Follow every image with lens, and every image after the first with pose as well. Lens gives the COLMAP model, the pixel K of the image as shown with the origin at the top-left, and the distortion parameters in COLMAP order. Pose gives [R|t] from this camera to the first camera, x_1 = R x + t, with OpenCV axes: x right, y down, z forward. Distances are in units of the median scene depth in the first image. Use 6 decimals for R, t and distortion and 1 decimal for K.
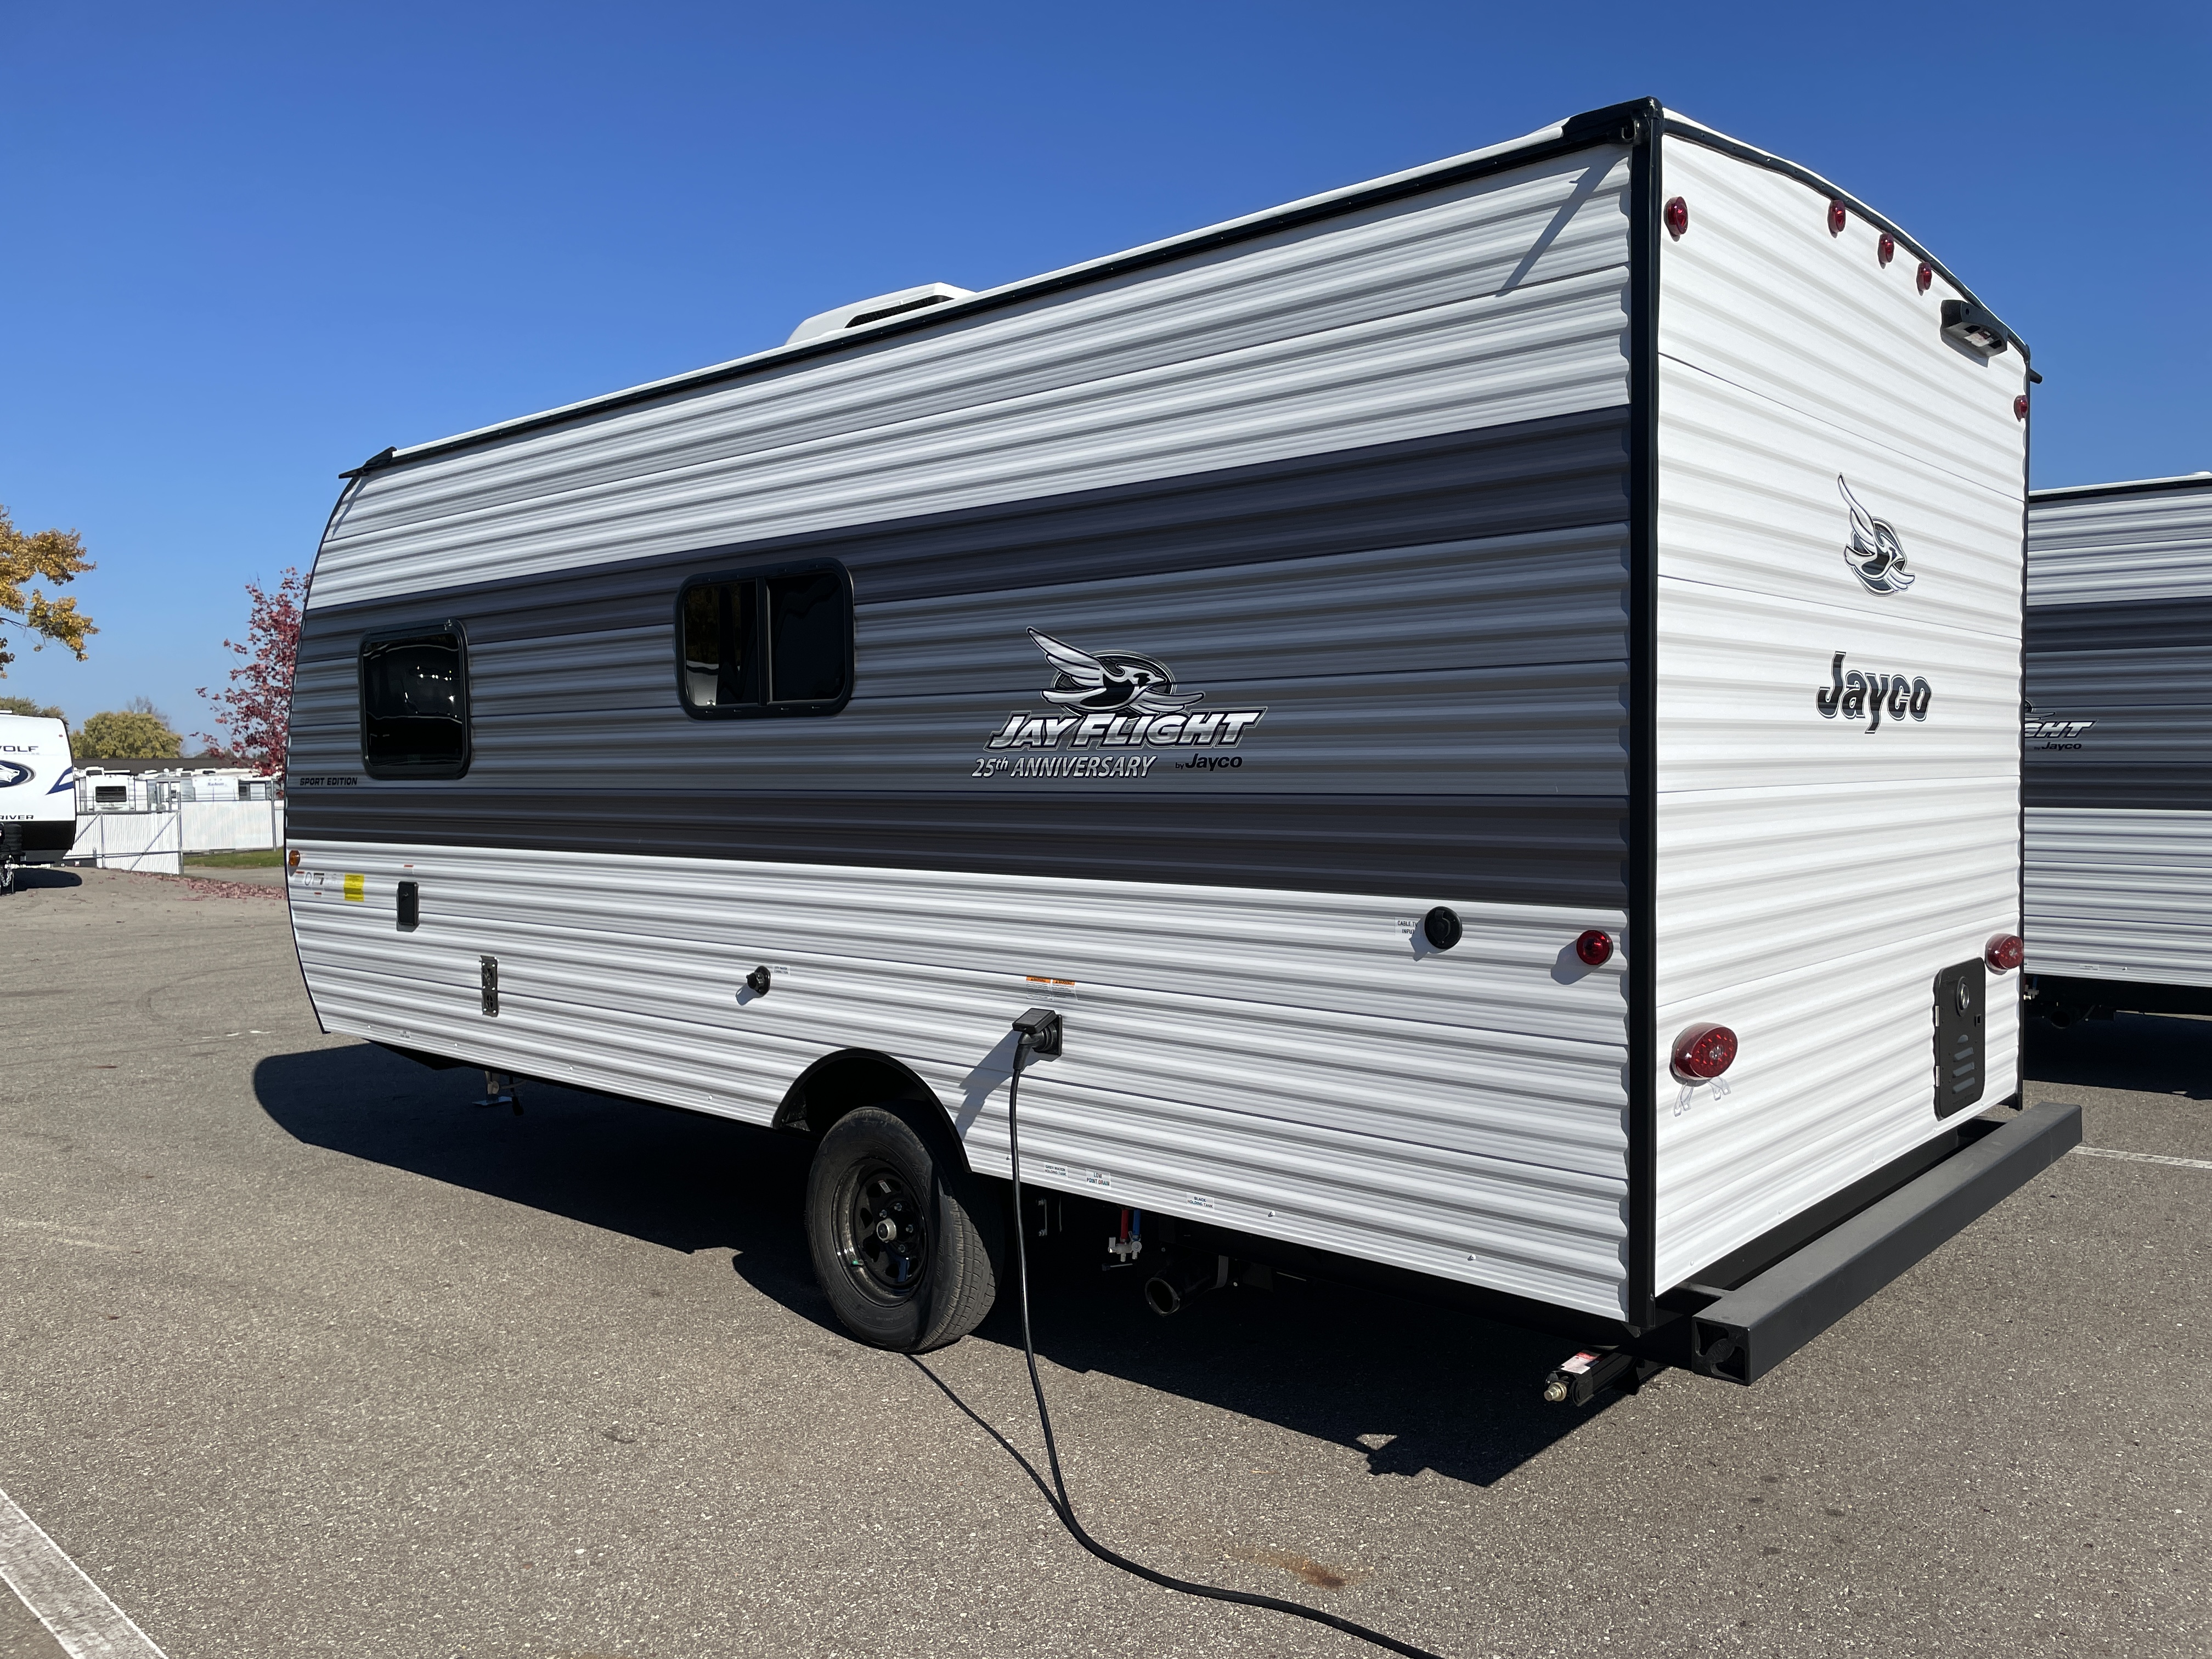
lens RADIAL K [[1674.3, 0, 1106.0], [0, 1674.3, 829.5], [0, 0, 1]] dist [0.082336, -0.102391]
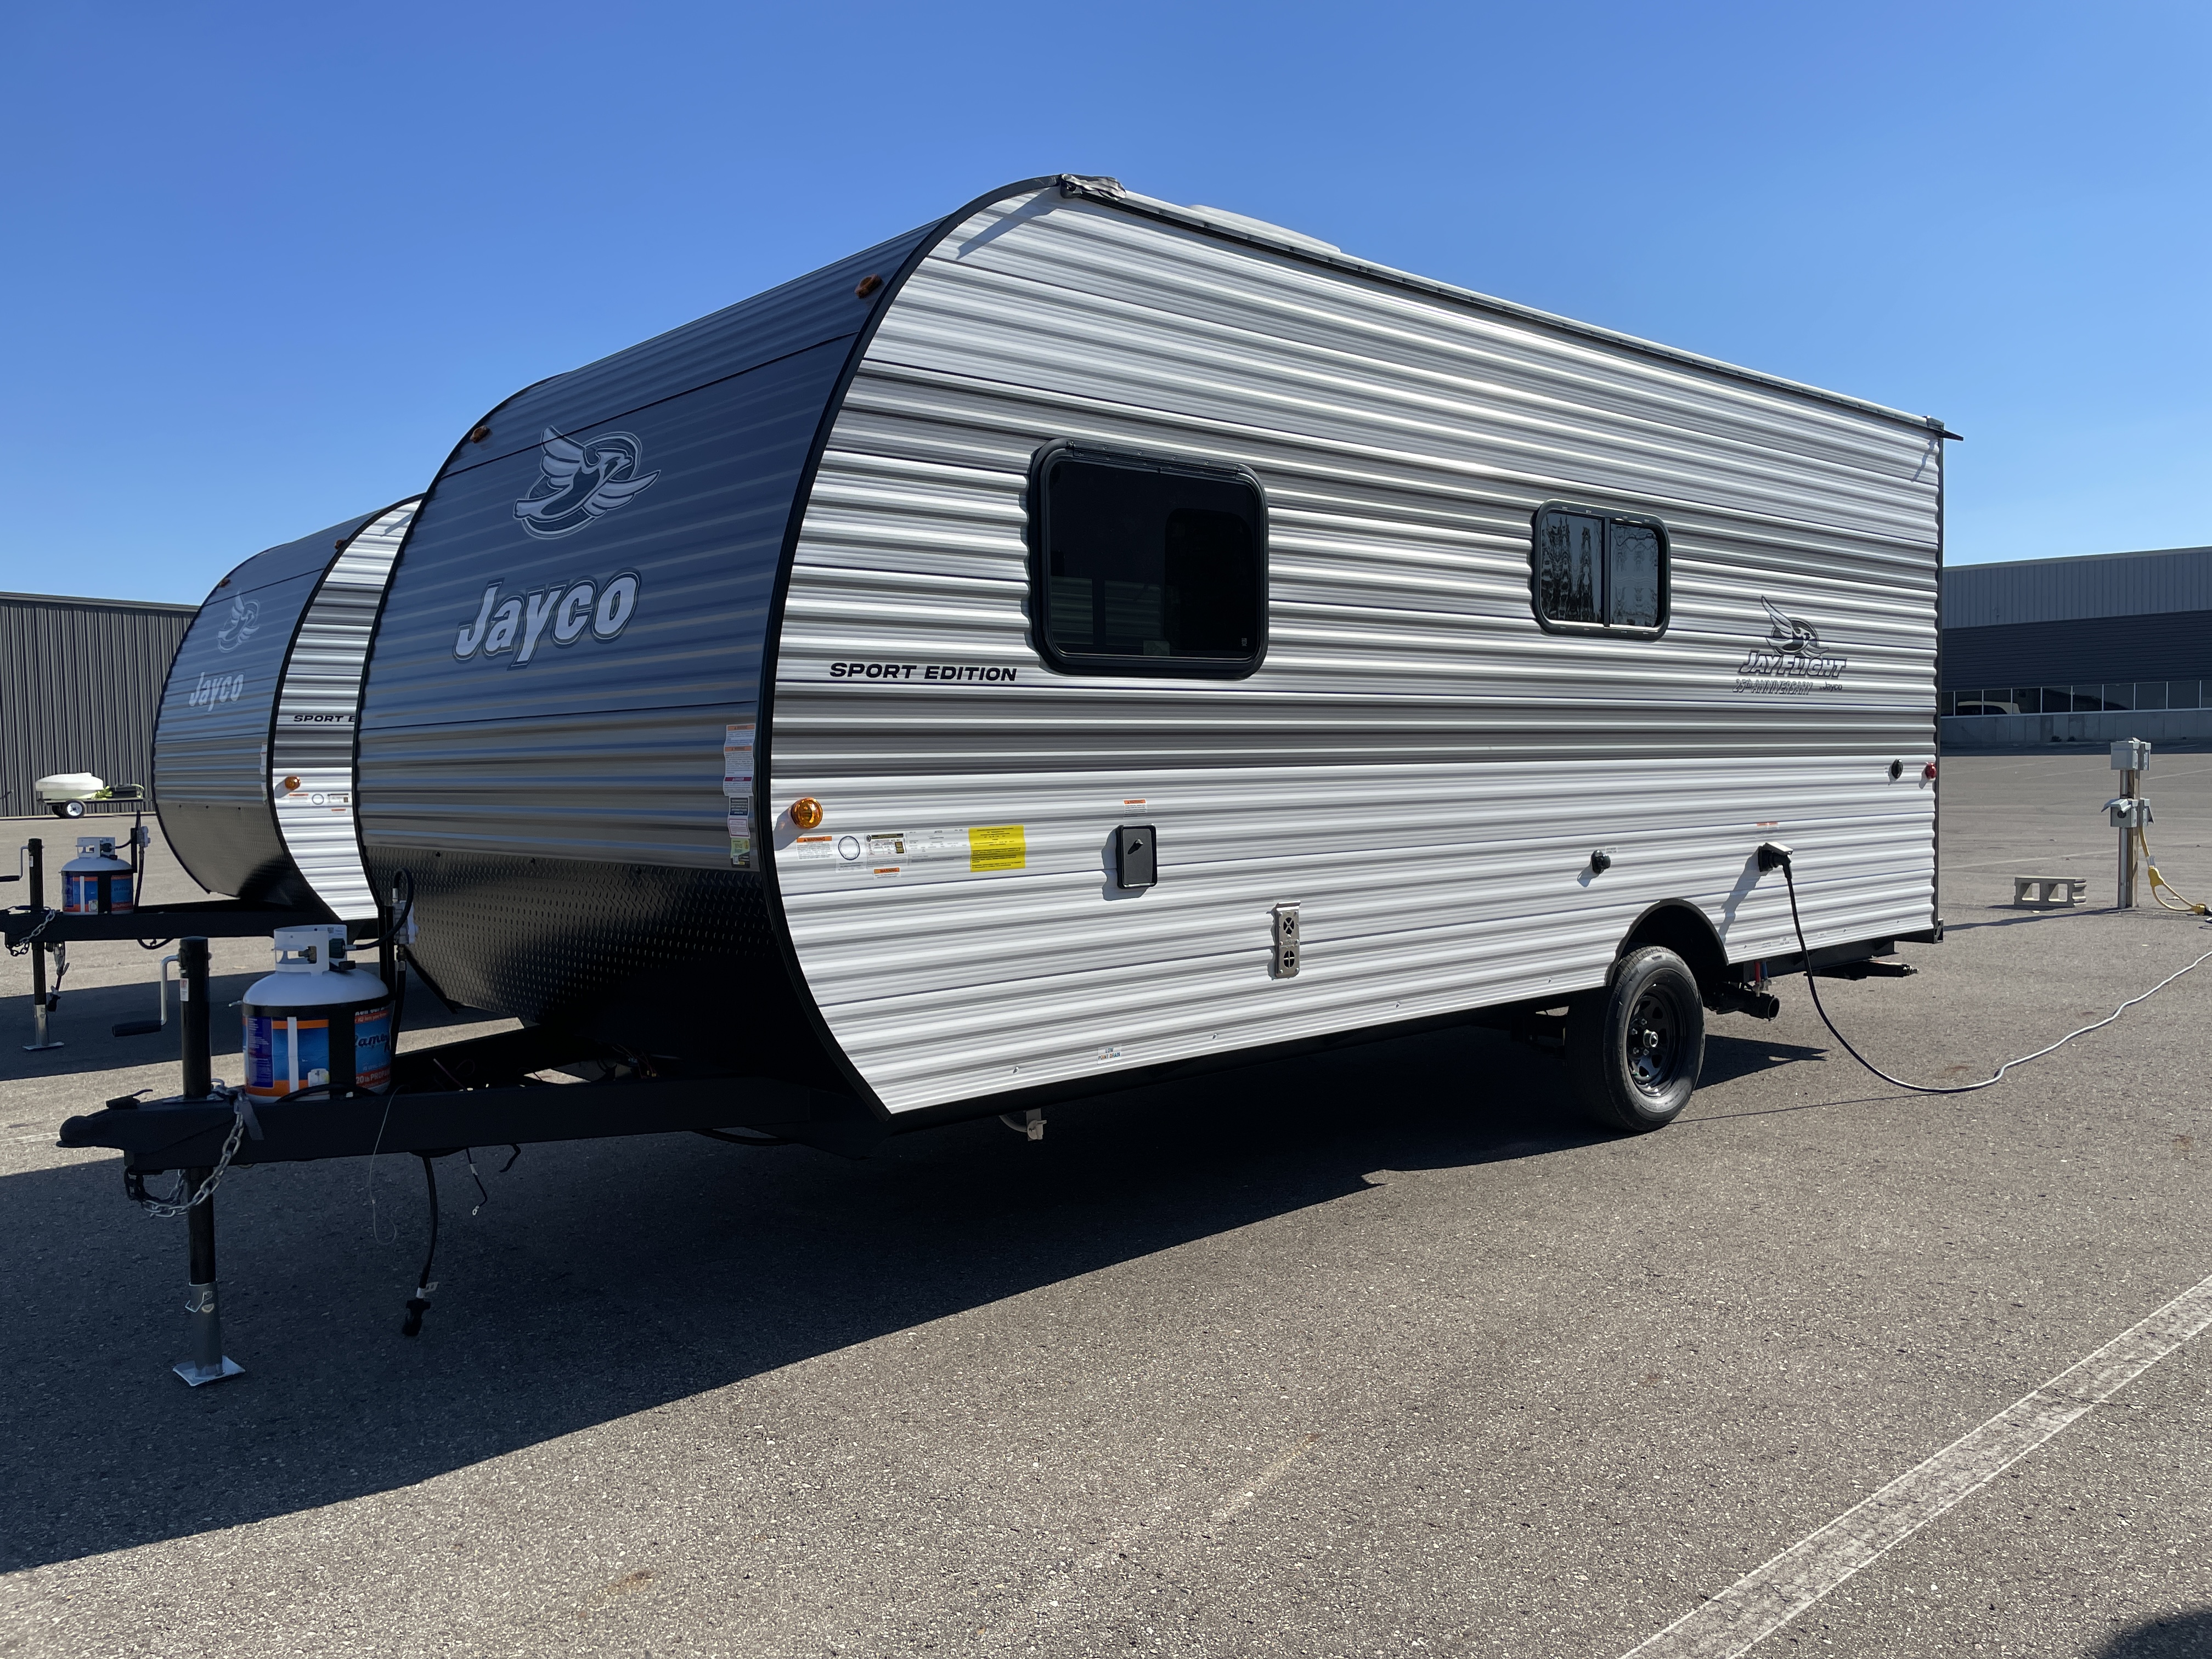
lens RADIAL K [[1674.3, 0, 1106.0], [0, 1674.3, 829.5], [0, 0, 1]] dist [0.082336, -0.102391]
pose [[0.116305, -0.032079, 0.992695, -1.387526], [0.052825, 0.998263, 0.026070, 0.018345], [-0.991808, 0.049408, 0.117797, 1.184563]]
